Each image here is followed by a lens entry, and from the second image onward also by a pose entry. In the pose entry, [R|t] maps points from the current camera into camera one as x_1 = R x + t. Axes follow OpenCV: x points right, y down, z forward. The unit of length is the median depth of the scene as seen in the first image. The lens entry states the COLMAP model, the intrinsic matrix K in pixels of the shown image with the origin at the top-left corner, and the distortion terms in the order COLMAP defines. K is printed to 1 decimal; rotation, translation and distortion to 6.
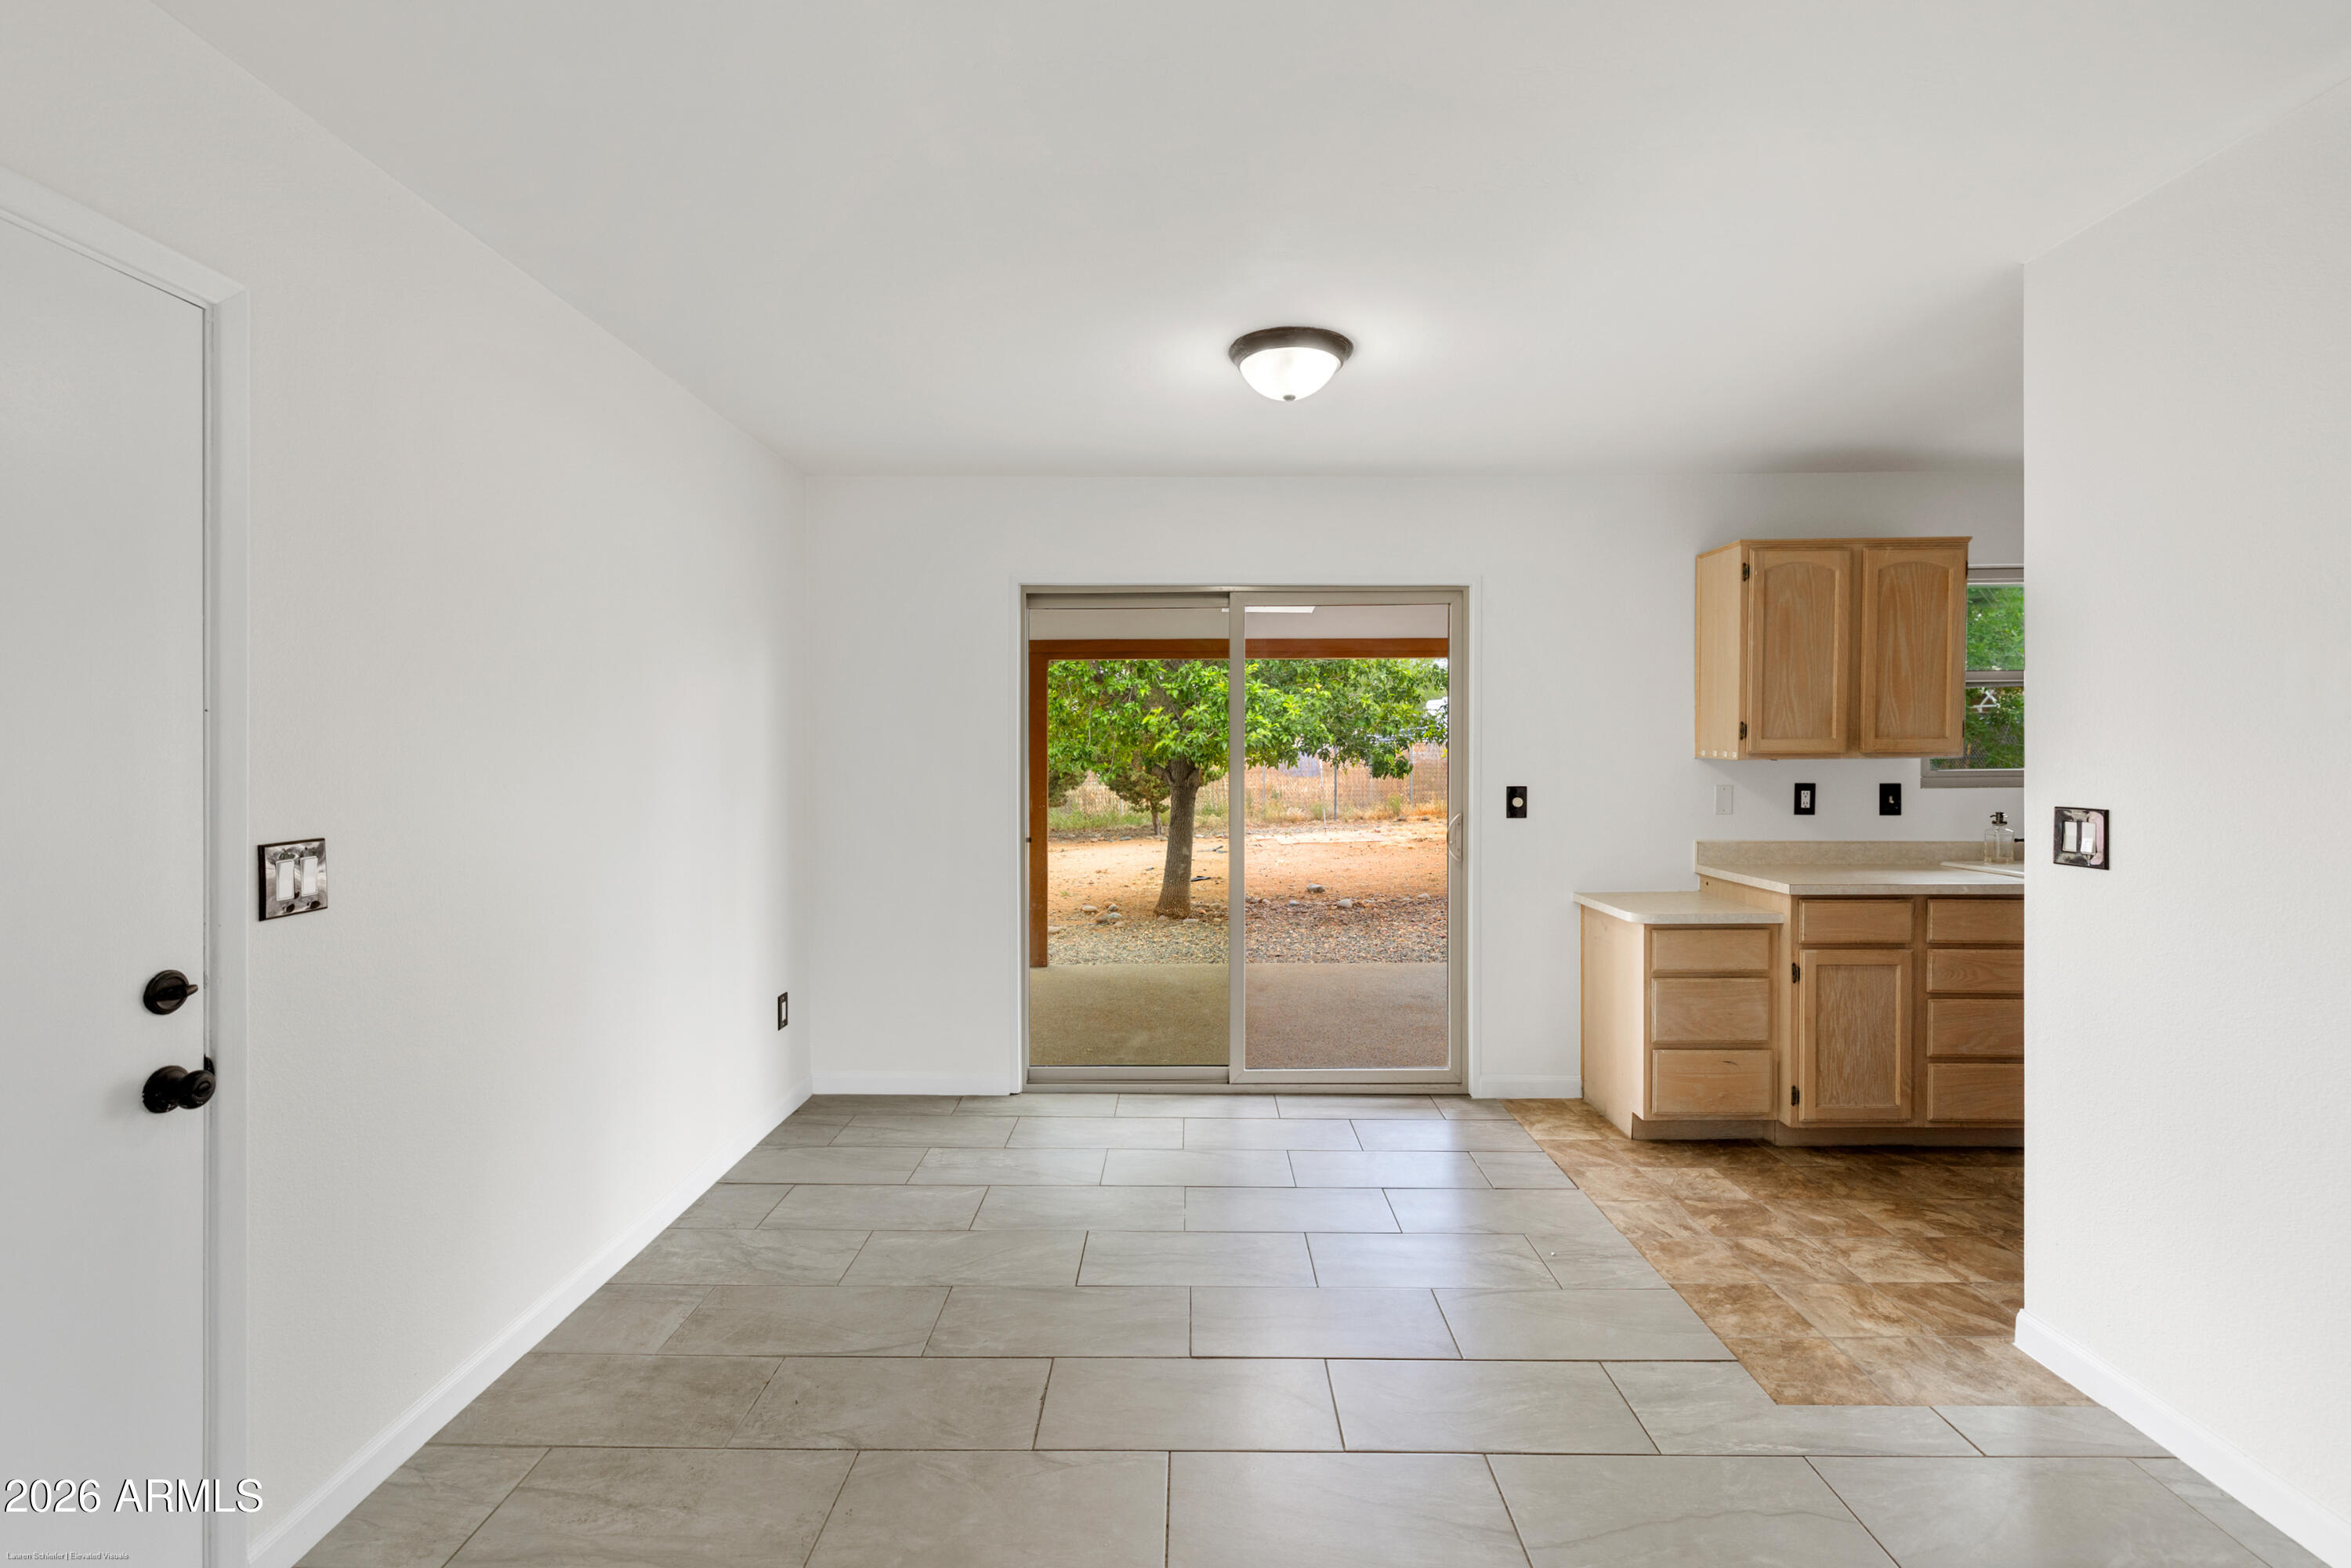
lens RADIAL K [[1030.4, 0, 1124.3], [0, 1030.4, 748.3], [0, 0, 1]] dist [0.001620, 0.000102]
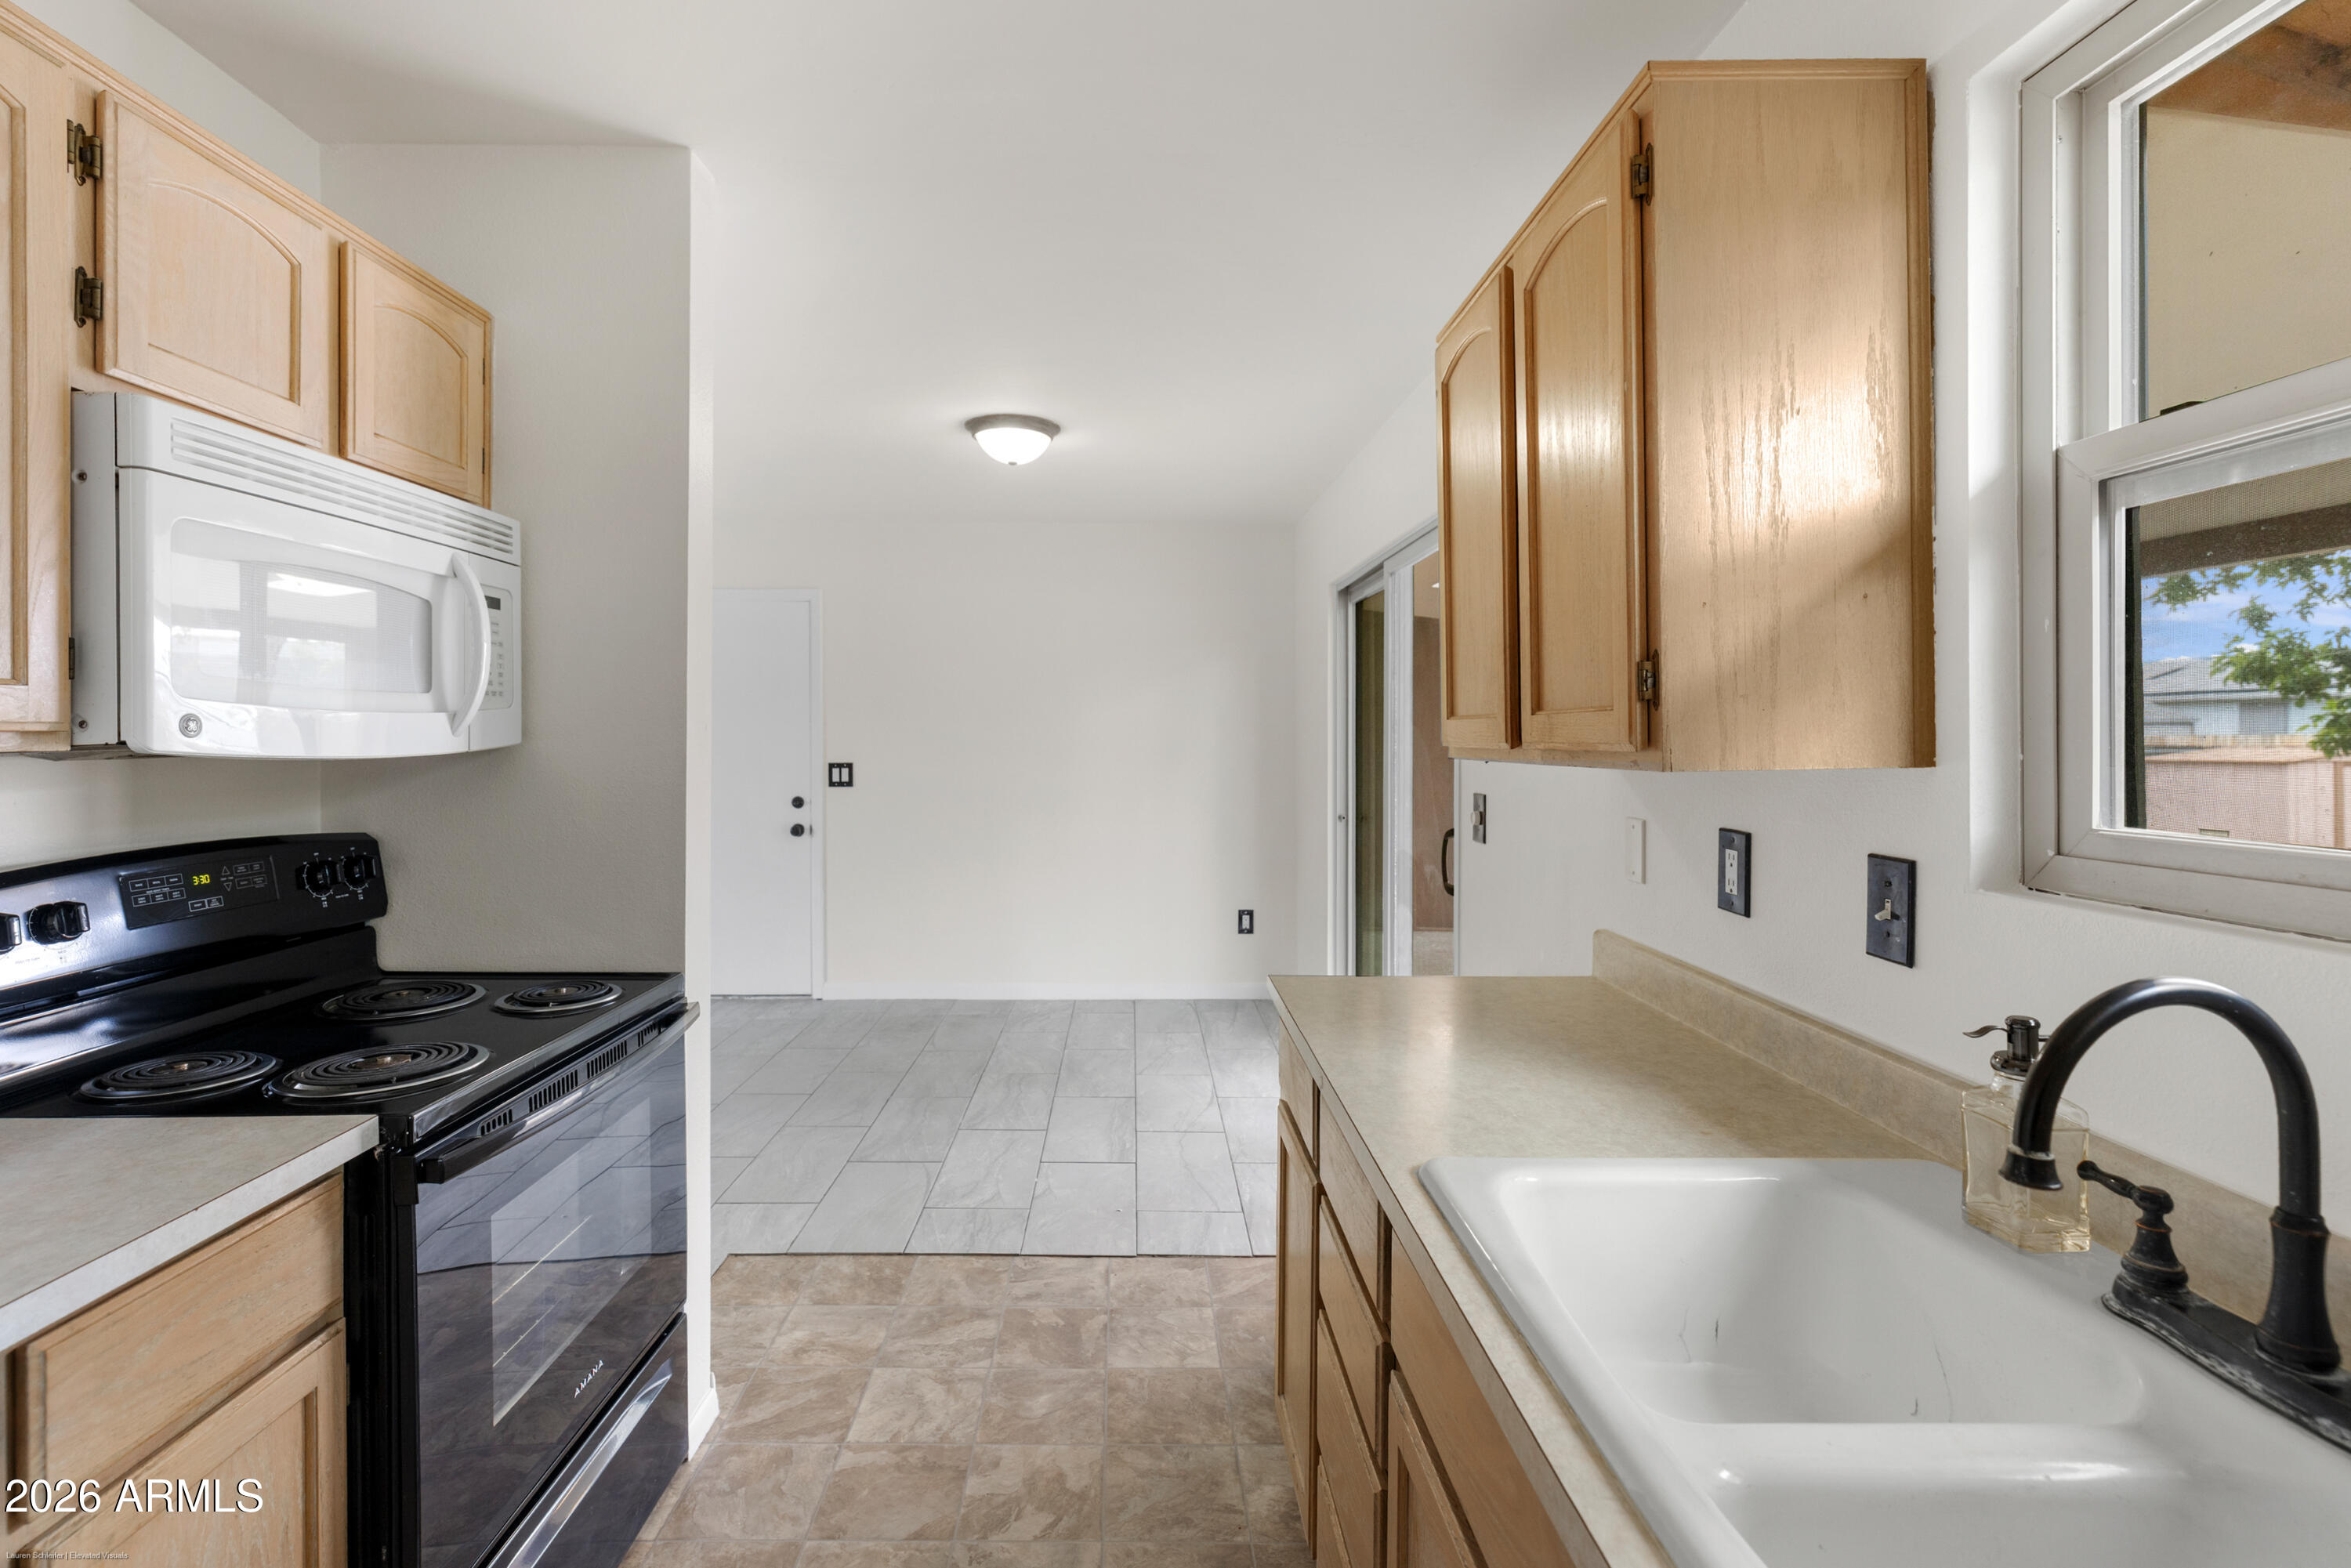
lens RADIAL K [[1030.4, 0, 1167.9], [0, 1030.4, 740.7], [0, 0, 1]] dist [0.001620, 0.000102]
pose [[0.080681, 0.008755, -0.996702, 1.441405], [-0.005696, 0.999949, 0.008323, -0.004491], [0.996724, 0.005006, 0.080727, 1.068758]]
